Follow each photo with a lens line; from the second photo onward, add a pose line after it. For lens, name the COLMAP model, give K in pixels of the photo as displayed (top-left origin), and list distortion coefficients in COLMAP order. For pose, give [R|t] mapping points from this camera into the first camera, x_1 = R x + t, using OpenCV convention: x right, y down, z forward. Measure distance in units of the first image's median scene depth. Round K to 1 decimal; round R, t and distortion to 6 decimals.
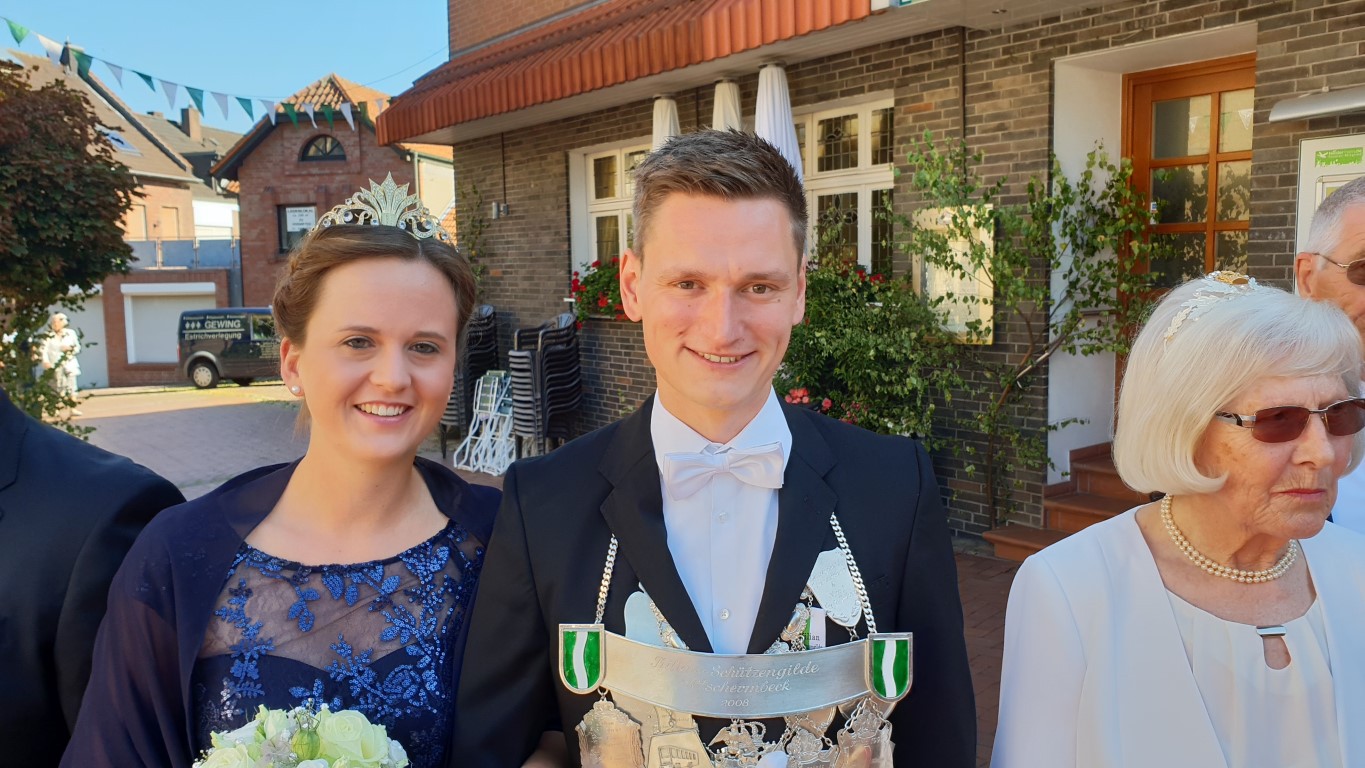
lens RADIAL K [[1088.9, 0, 701.4], [0, 1088.9, 422.7], [0, 0, 1]] dist [-0.003172, 0.012855]
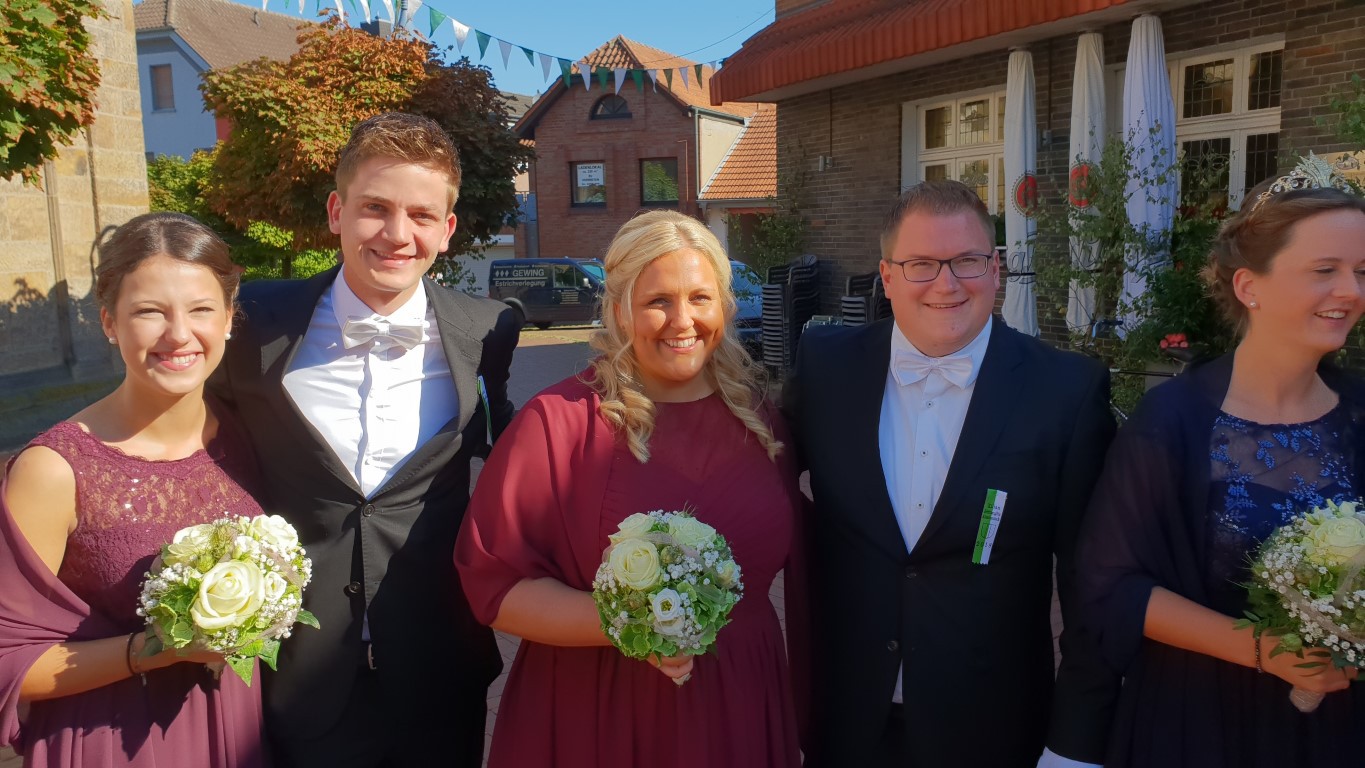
lens RADIAL K [[1075.6, 0, 693.5], [0, 1075.6, 393.4], [0, 0, 1]] dist [0.071487, -0.137063]
pose [[0.974902, 0.025624, -0.221154, -0.103688], [-0.021170, 0.999523, 0.022489, 0.009984], [0.221625, -0.017243, 0.974979, -0.072802]]
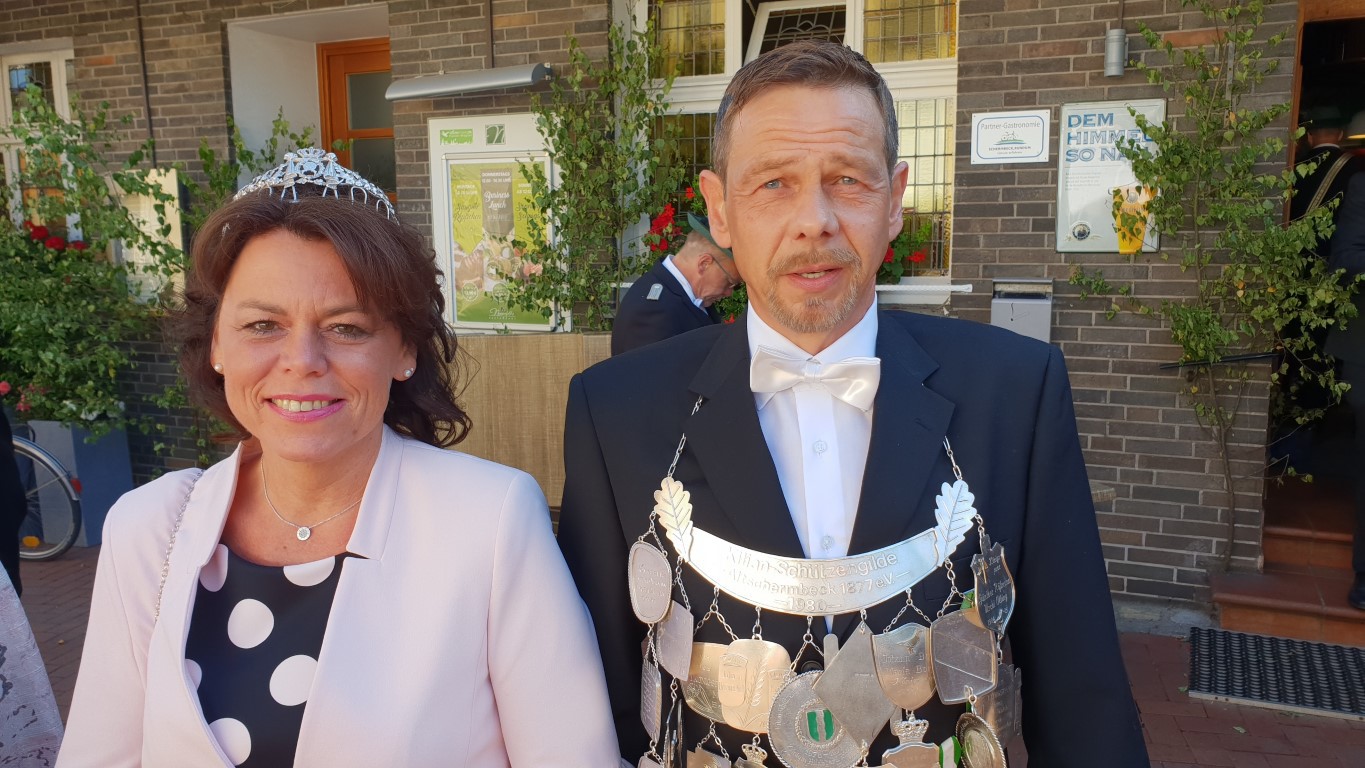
lens RADIAL K [[1088.9, 0, 701.4], [0, 1088.9, 422.7], [0, 0, 1]] dist [-0.003172, 0.012855]
pose [[0.877672, -0.074722, 0.473400, 0.154298], [0.060344, 0.997139, 0.045514, 0.004406], [-0.475447, -0.011379, 0.879671, -0.047791]]
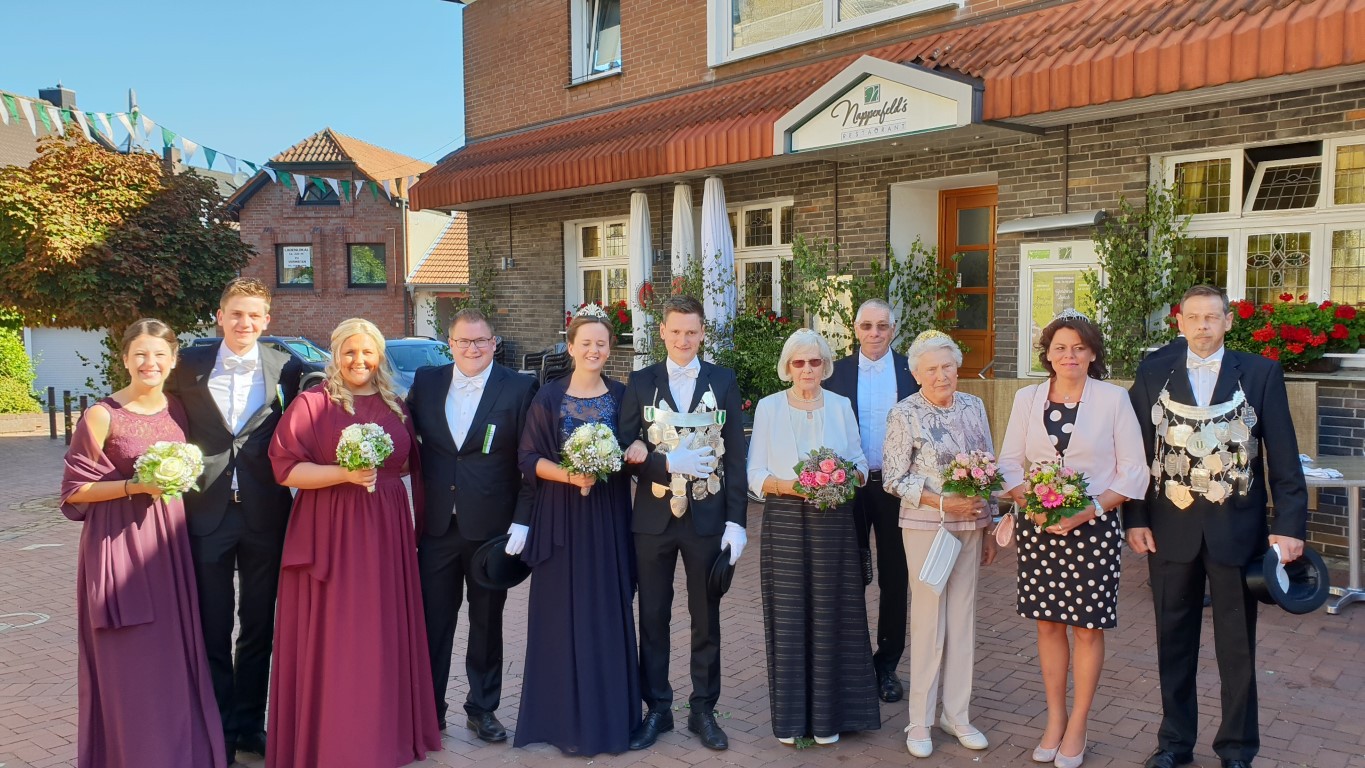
lens RADIAL K [[1075.6, 0, 693.5], [0, 1075.6, 393.4], [0, 0, 1]] dist [0.071487, -0.137063]
pose [[0.999372, 0.006466, 0.034838, -0.010230], [-0.004490, 0.998391, -0.056521, 0.044158], [-0.035148, 0.056329, 0.997793, -0.397824]]
